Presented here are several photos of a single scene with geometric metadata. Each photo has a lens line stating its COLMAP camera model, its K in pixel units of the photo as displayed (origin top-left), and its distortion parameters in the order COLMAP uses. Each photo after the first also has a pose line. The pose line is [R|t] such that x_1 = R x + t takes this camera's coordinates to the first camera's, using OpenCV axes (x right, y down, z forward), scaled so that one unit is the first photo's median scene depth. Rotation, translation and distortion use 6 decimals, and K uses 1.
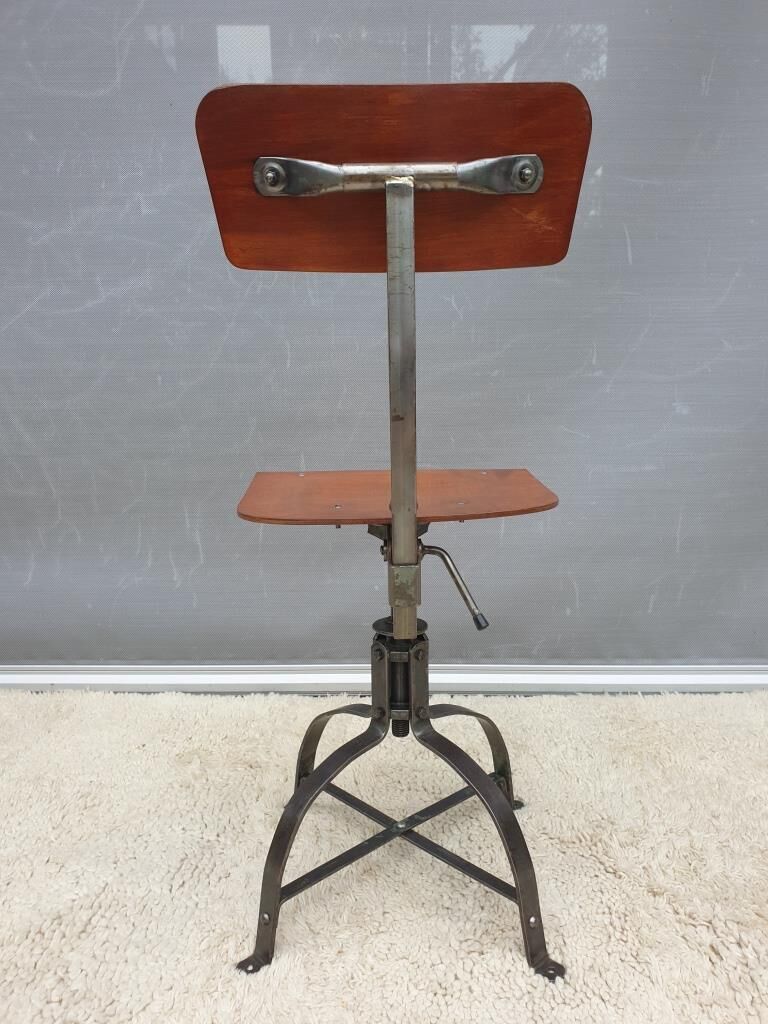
lens RADIAL K [[803.6, 0, 406.5], [0, 803.6, 534.5], [0, 0, 1]] dist [-0.005135, 0.032782]
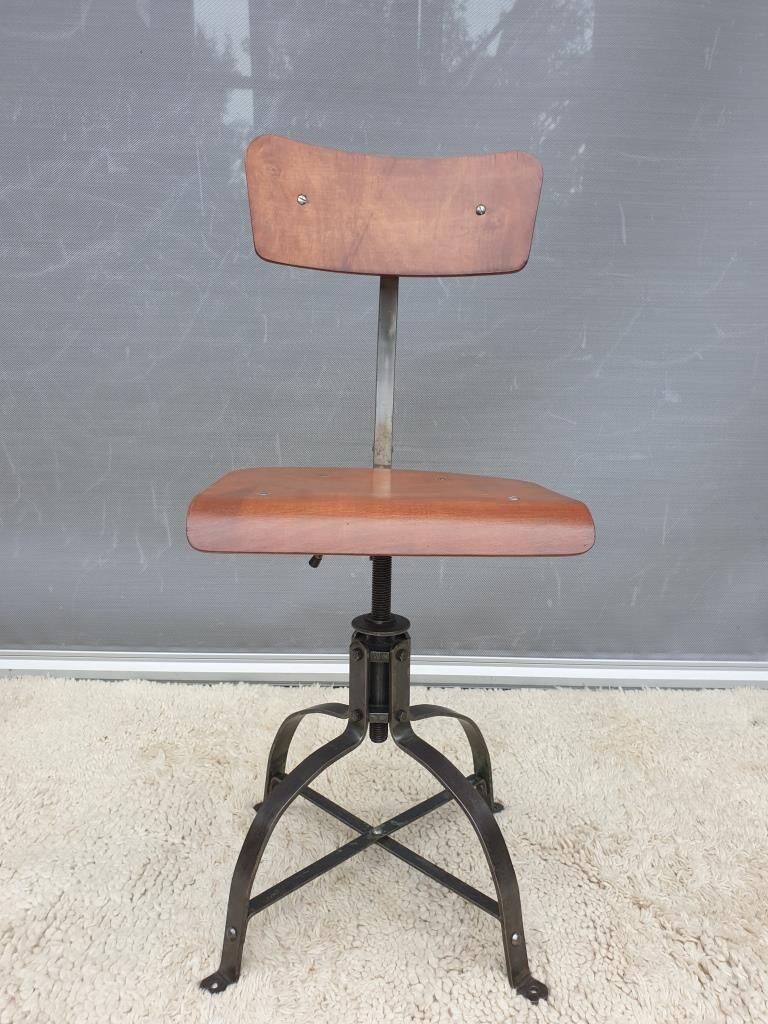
lens RADIAL K [[803.6, 0, 400.4], [0, 803.6, 532.3], [0, 0, 1]] dist [-0.005135, 0.032782]
pose [[0.999352, 0.020449, 0.029617, -0.013507], [-0.021229, 0.999430, 0.026255, -0.016498], [-0.029063, -0.026866, 0.999216, 0.053408]]
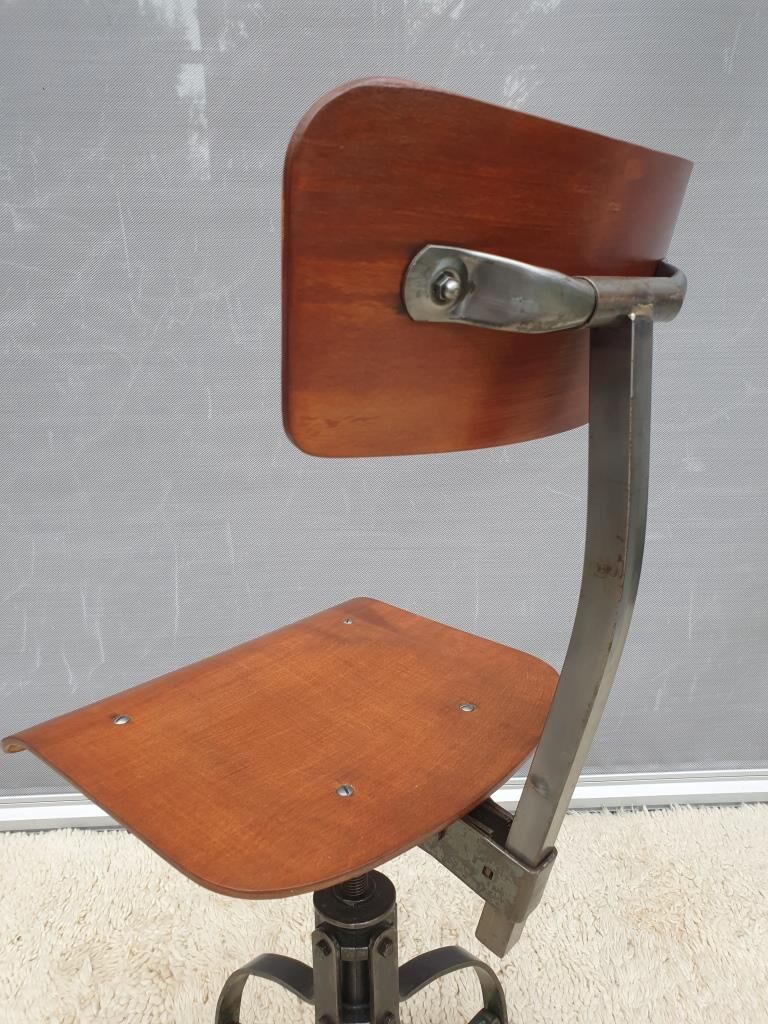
lens RADIAL K [[803.6, 0, 396.1], [0, 803.6, 518.3], [0, 0, 1]] dist [-0.005135, 0.032782]
pose [[0.998564, -0.019500, 0.049887, -0.000526], [0.017214, 0.998801, 0.045834, -0.200822], [-0.050721, -0.044910, 0.997703, 0.288988]]
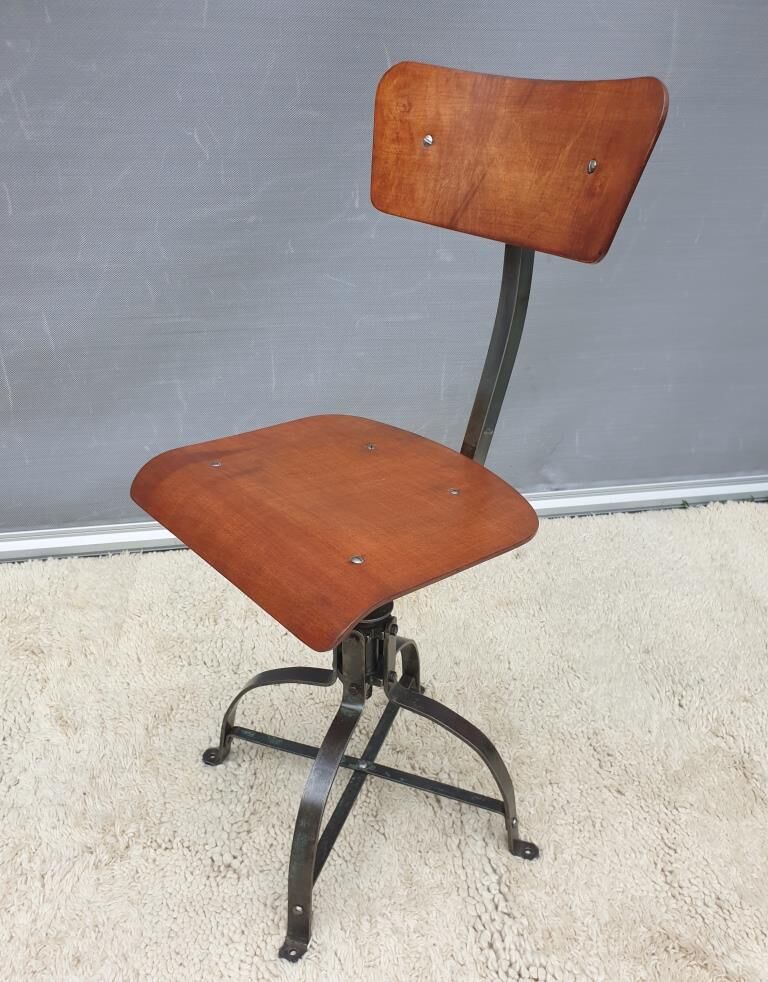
lens RADIAL K [[799.1, 0, 390.4], [0, 799.1, 531.3], [0, 0, 1]] dist [-0.007267, 0.034331]
pose [[0.978935, -0.081201, 0.187331, 0.089275], [0.012214, 0.939159, 0.343265, -0.239500], [-0.203807, -0.333746, 0.920367, 0.011906]]
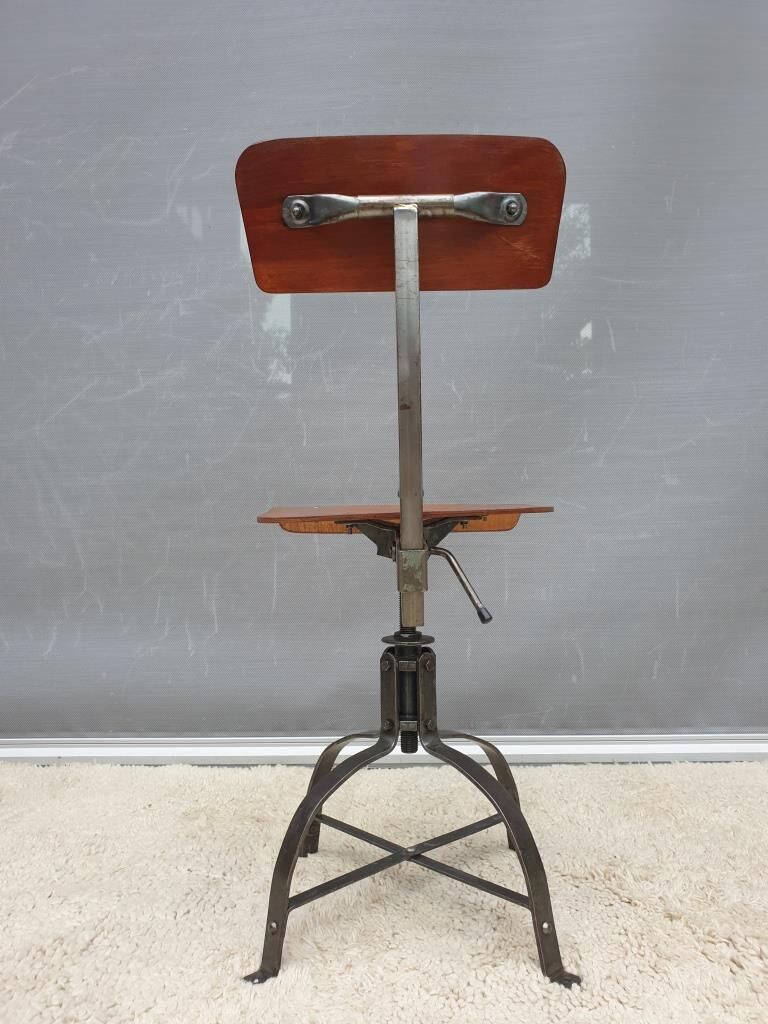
lens RADIAL K [[803.6, 0, 406.9], [0, 803.6, 532.0], [0, 0, 1]] dist [-0.005135, 0.032782]
pose [[0.999952, -0.008059, -0.005660, -0.002206], [0.006804, 0.980842, -0.194684, 0.155431], [0.007120, 0.194636, 0.980850, -0.042635]]
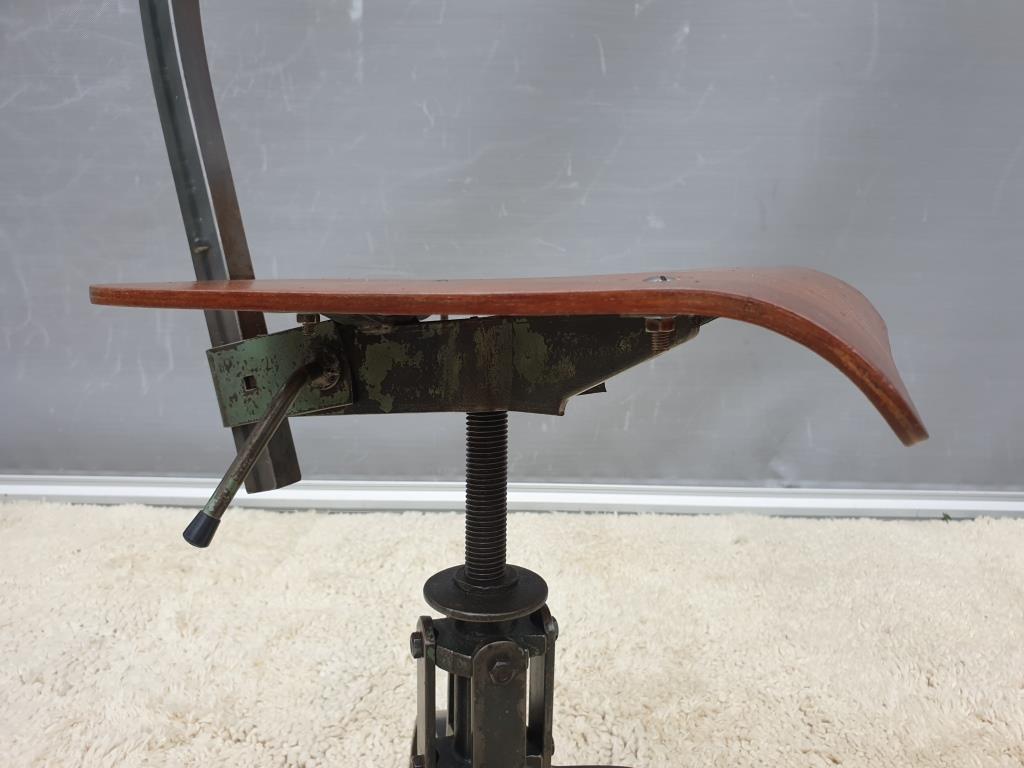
lens RADIAL K [[803.6, 0, 532.9], [0, 803.6, 389.9], [0, 0, 1]] dist [-0.005135, 0.032782]
pose [[0.999463, 0.019908, 0.026015, 0.227882], [-0.019445, 0.999650, -0.017938, 0.094442], [-0.026363, 0.017422, 0.999501, 0.025861]]
